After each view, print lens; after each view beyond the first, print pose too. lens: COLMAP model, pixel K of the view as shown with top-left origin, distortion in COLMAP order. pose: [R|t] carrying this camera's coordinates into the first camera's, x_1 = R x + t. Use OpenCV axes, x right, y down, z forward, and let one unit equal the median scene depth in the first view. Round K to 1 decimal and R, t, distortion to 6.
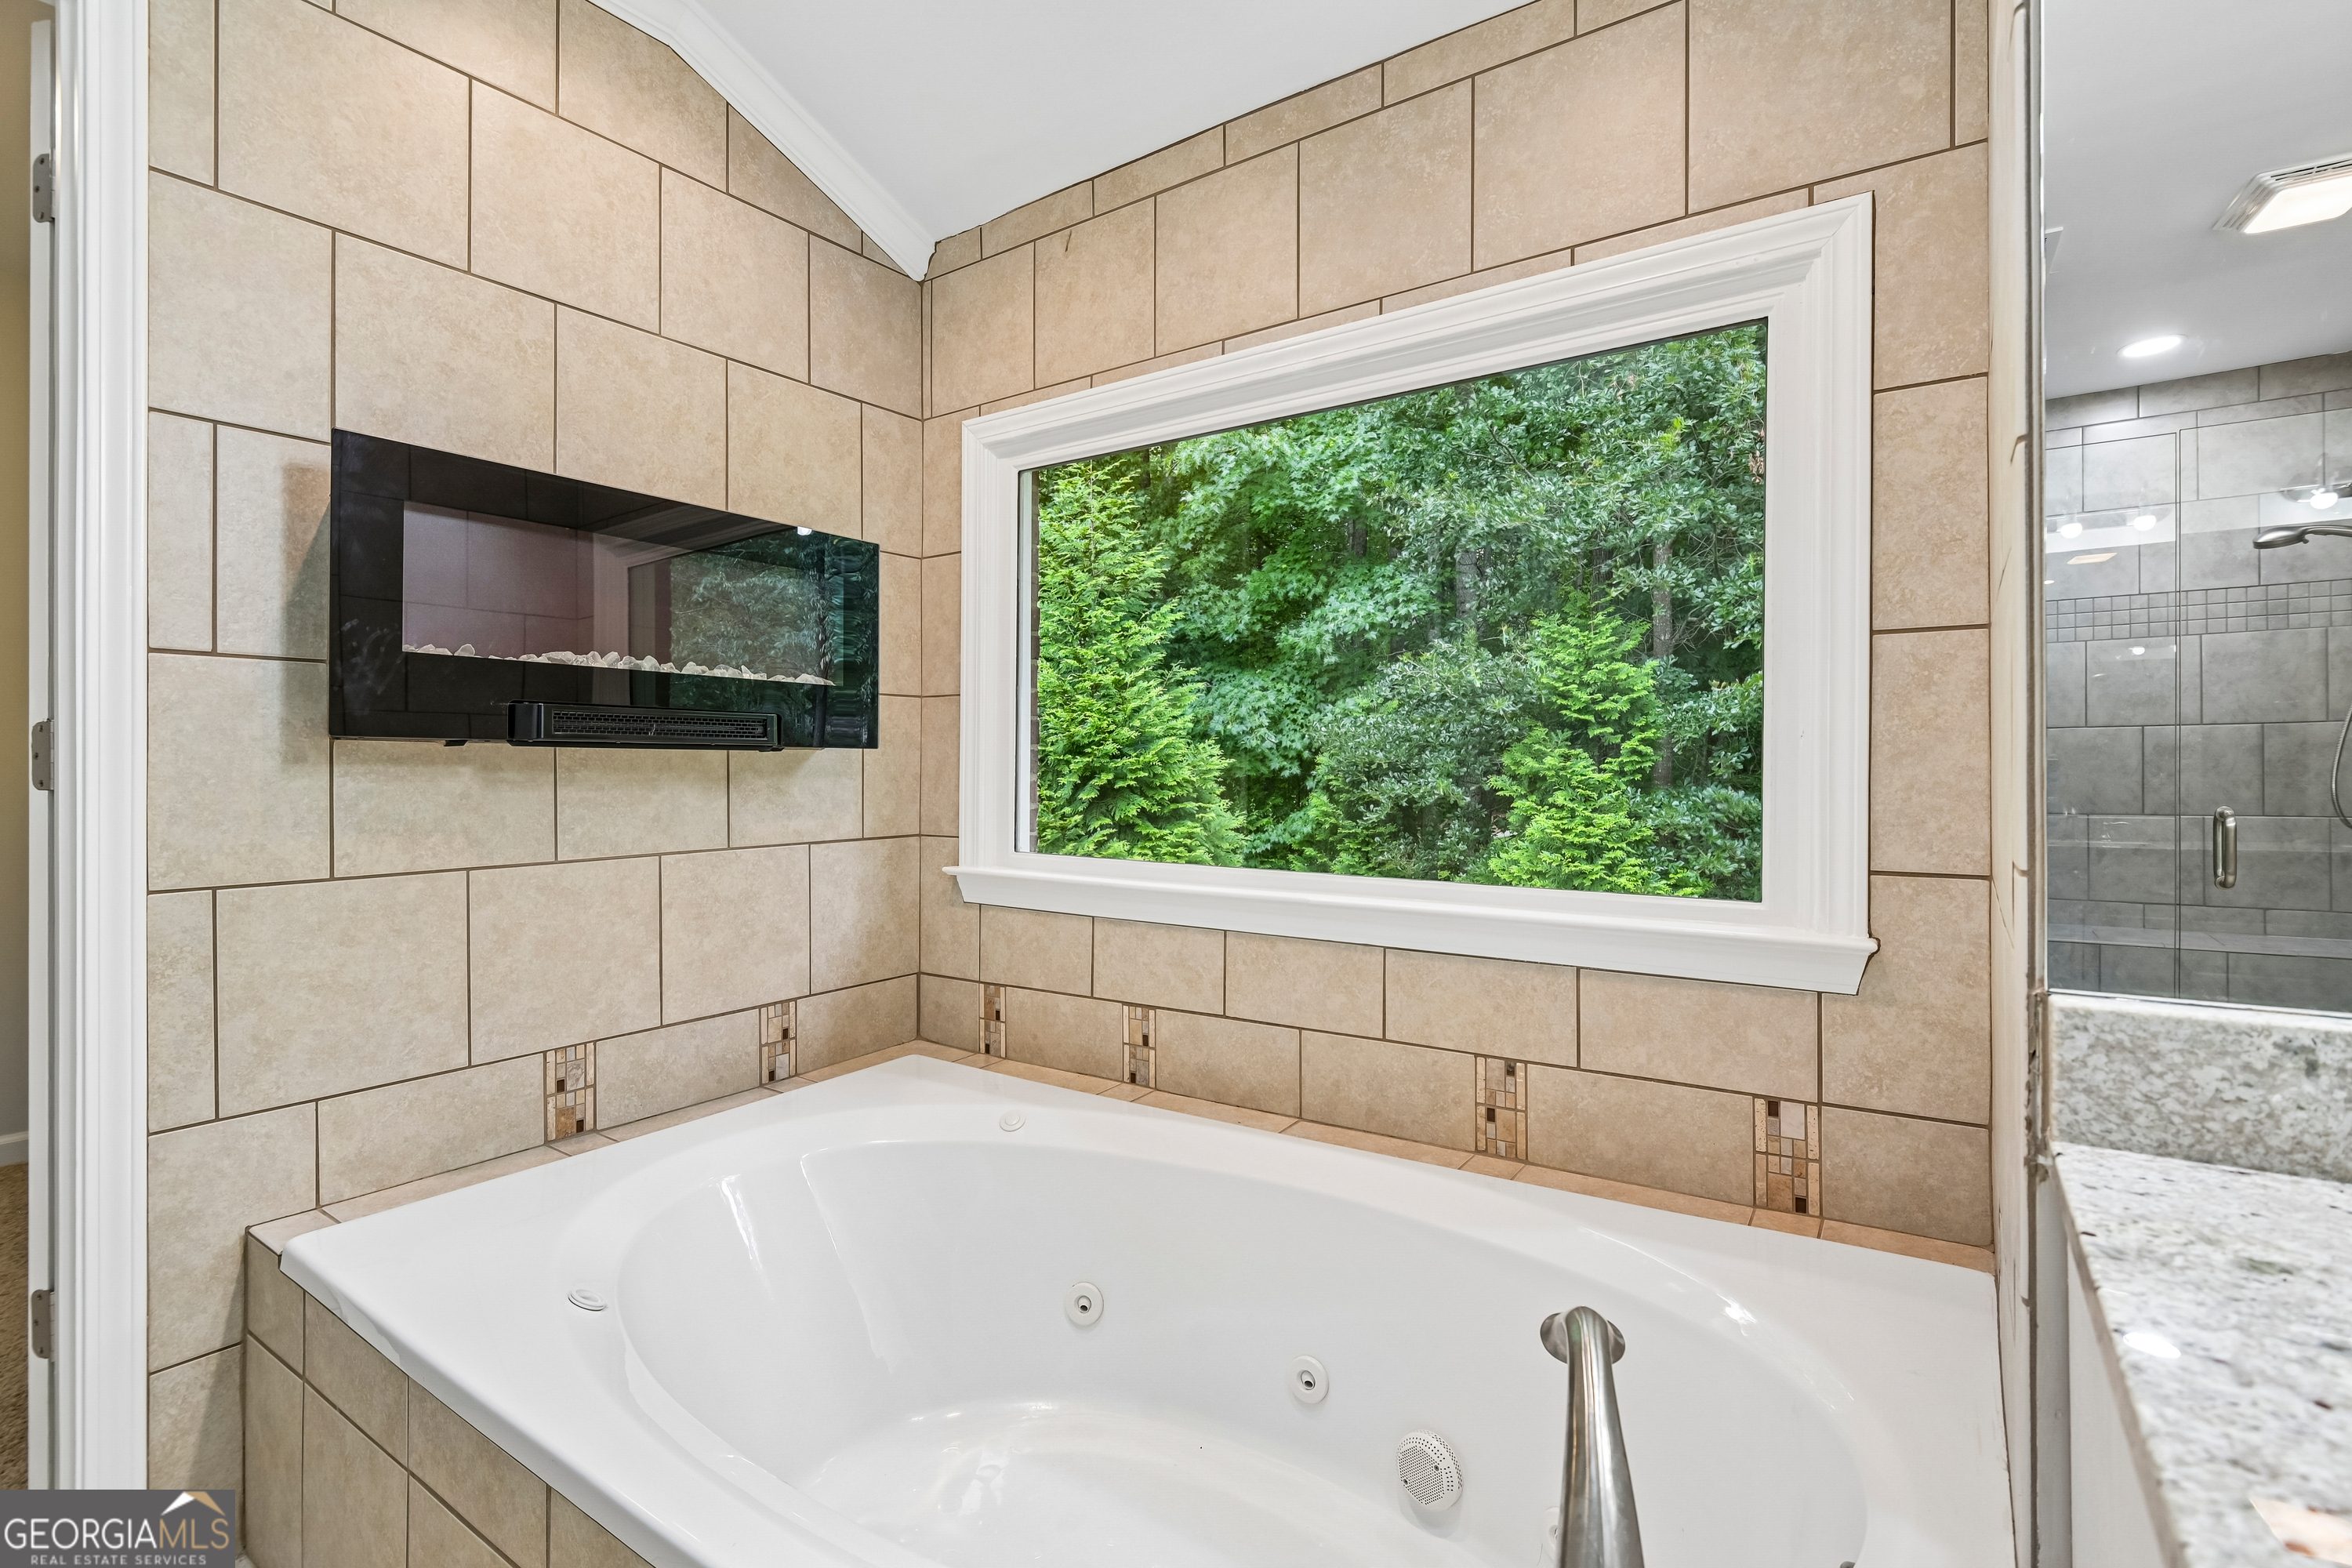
lens RADIAL K [[1143.6, 0, 1210.9], [0, 1143.6, 750.7], [0, 0, 1]] dist [-0.000645, -0.009250]
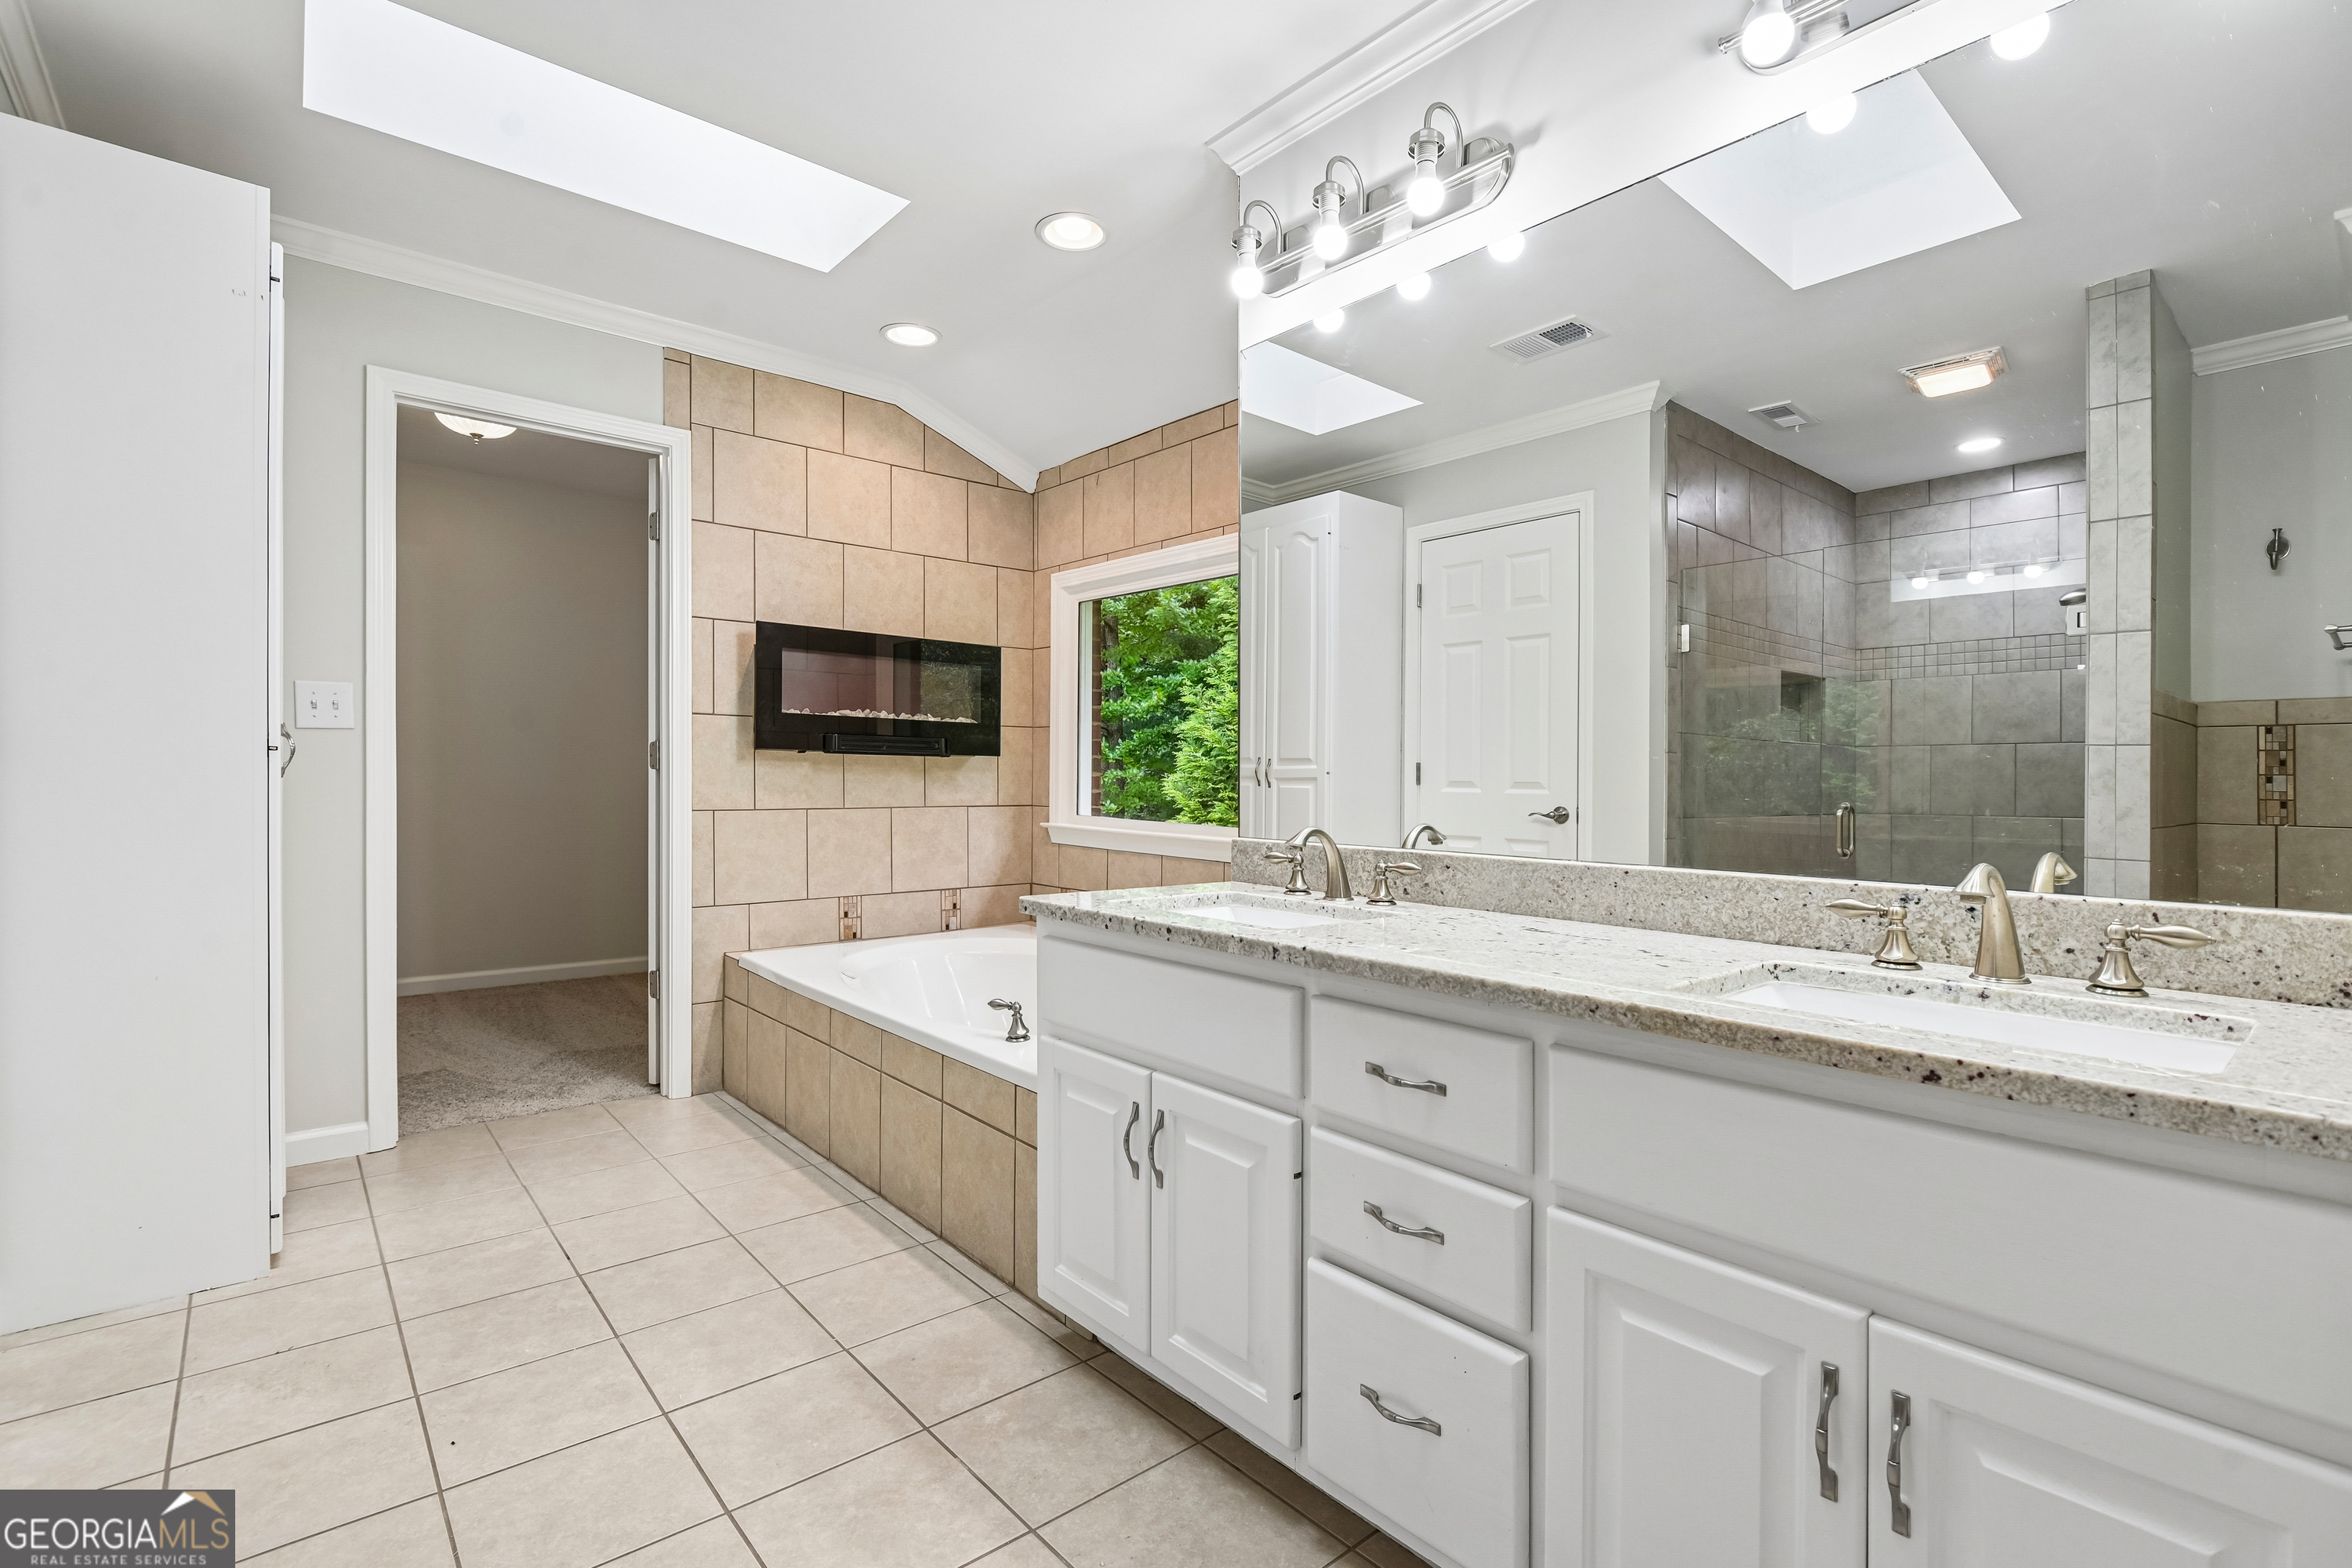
lens RADIAL K [[1079.9, 0, 1182.4], [0, 1079.9, 781.8], [0, 0, 1]] dist [-0.002273, -0.008199]
pose [[0.972835, 0.007859, -0.231366, 0.425205], [-0.004777, 0.999892, 0.013875, 0.014907], [0.231450, -0.012393, 0.972768, -0.681315]]
